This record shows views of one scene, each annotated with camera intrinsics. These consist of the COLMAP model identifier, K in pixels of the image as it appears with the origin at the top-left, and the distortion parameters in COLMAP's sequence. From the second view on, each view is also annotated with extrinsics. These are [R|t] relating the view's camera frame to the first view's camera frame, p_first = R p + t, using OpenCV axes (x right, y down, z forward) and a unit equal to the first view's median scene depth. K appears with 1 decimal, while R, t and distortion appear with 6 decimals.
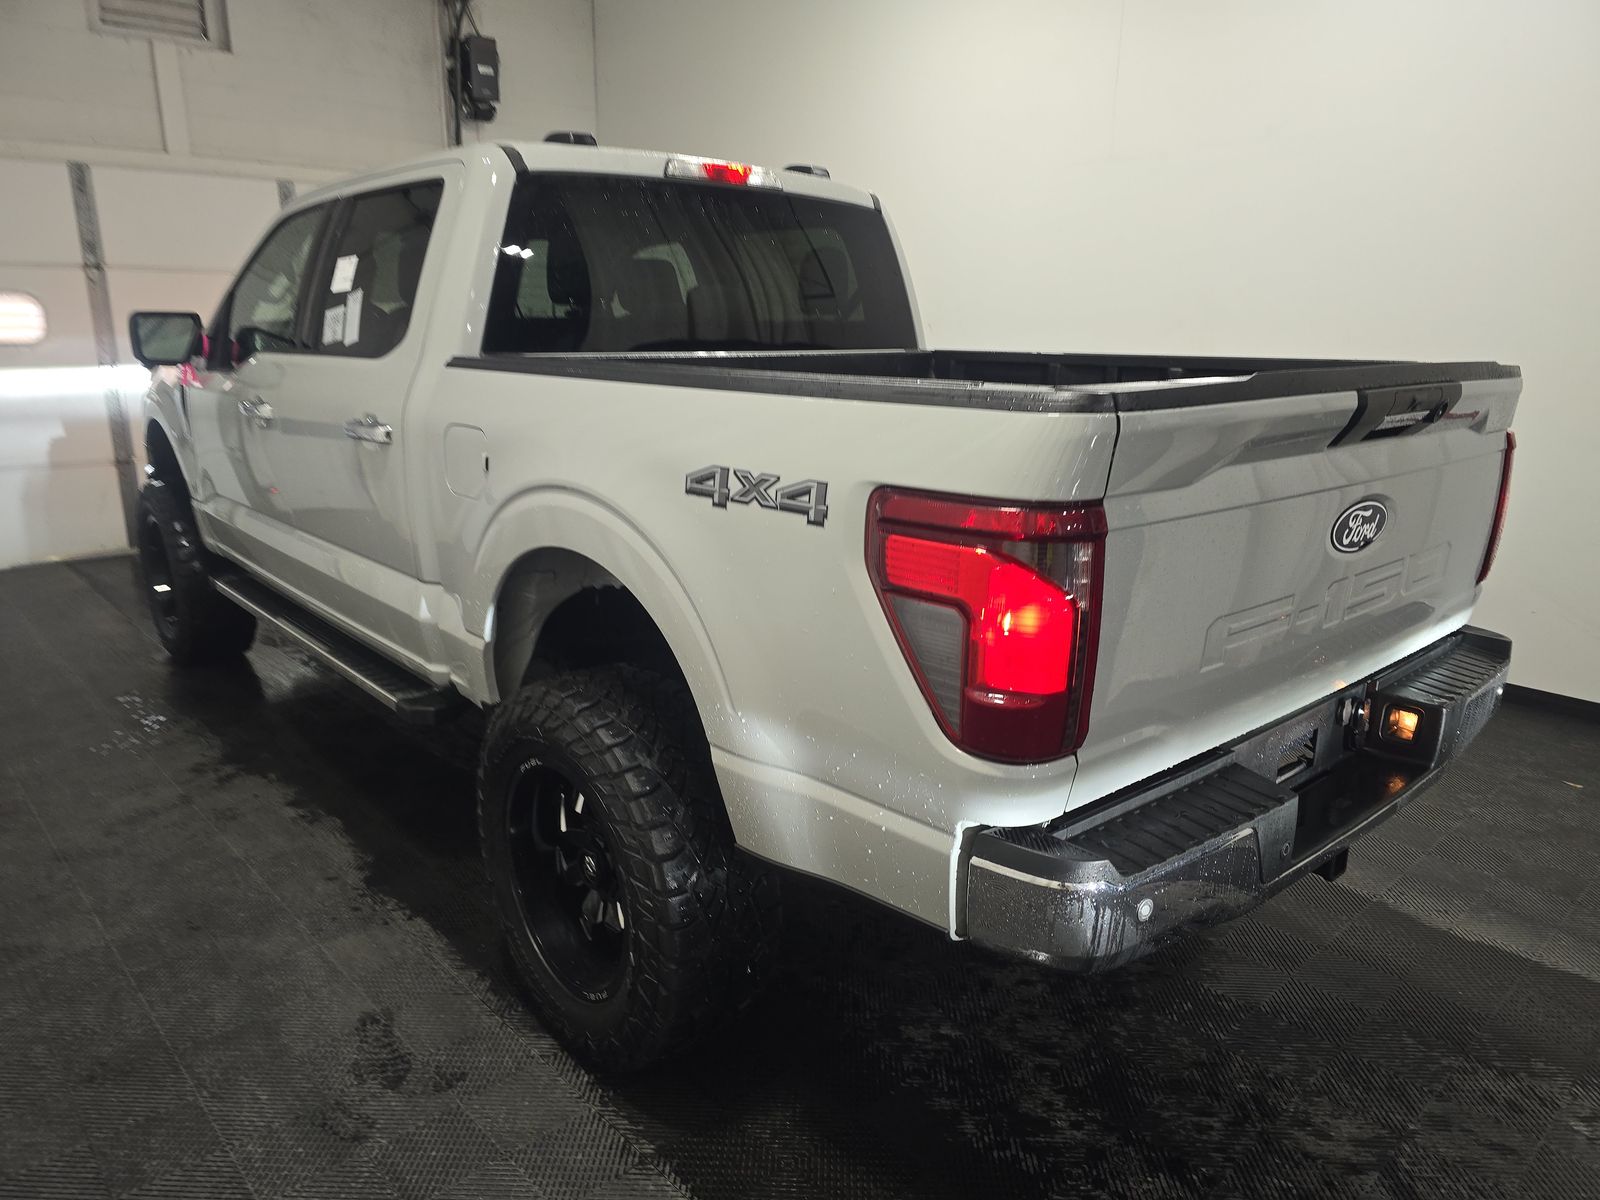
lens RADIAL K [[1027.9, 0, 796.0], [0, 1027.9, 592.7], [0, 0, 1]] dist [0.043056, -0.040503]
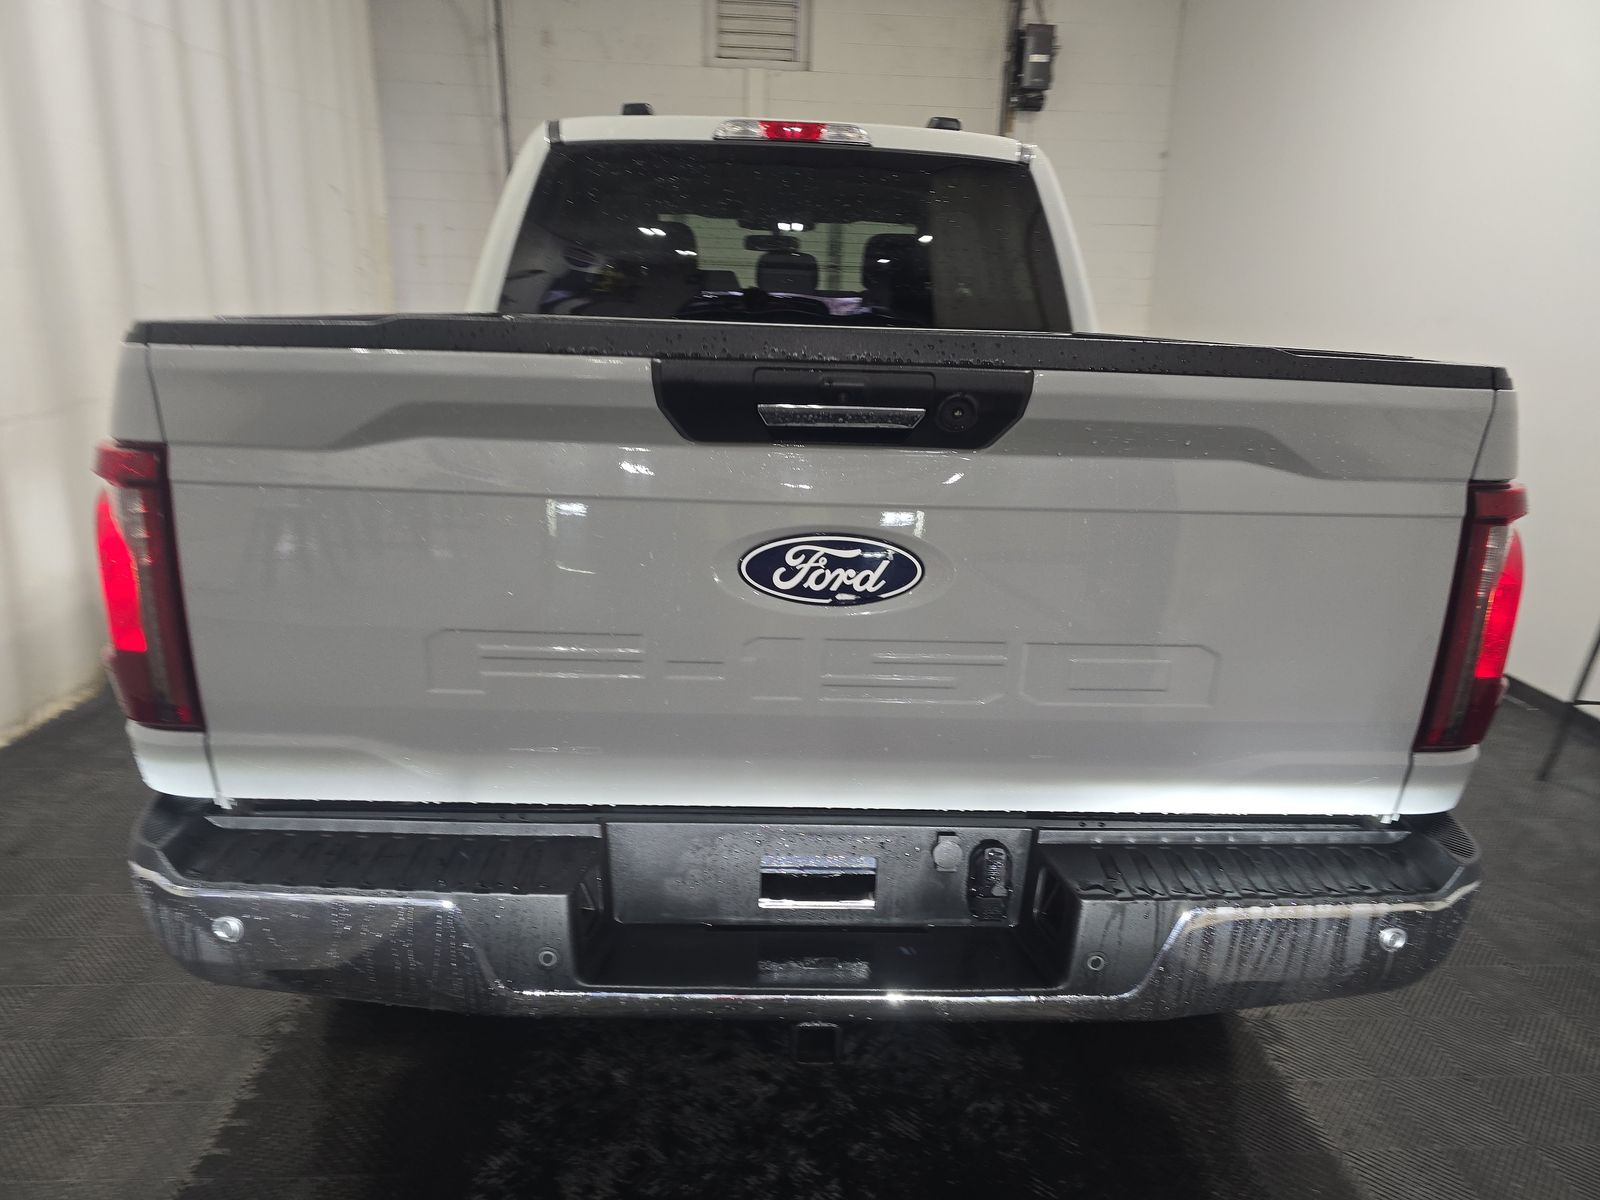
lens RADIAL K [[1027.9, 0, 796.0], [0, 1027.9, 592.7], [0, 0, 1]] dist [0.043056, -0.040503]
pose [[0.791546, 0.179903, -0.584029, 0.525626], [-0.179767, 0.981948, 0.058835, -0.048407], [0.584071, 0.058419, 0.809597, 0.249245]]
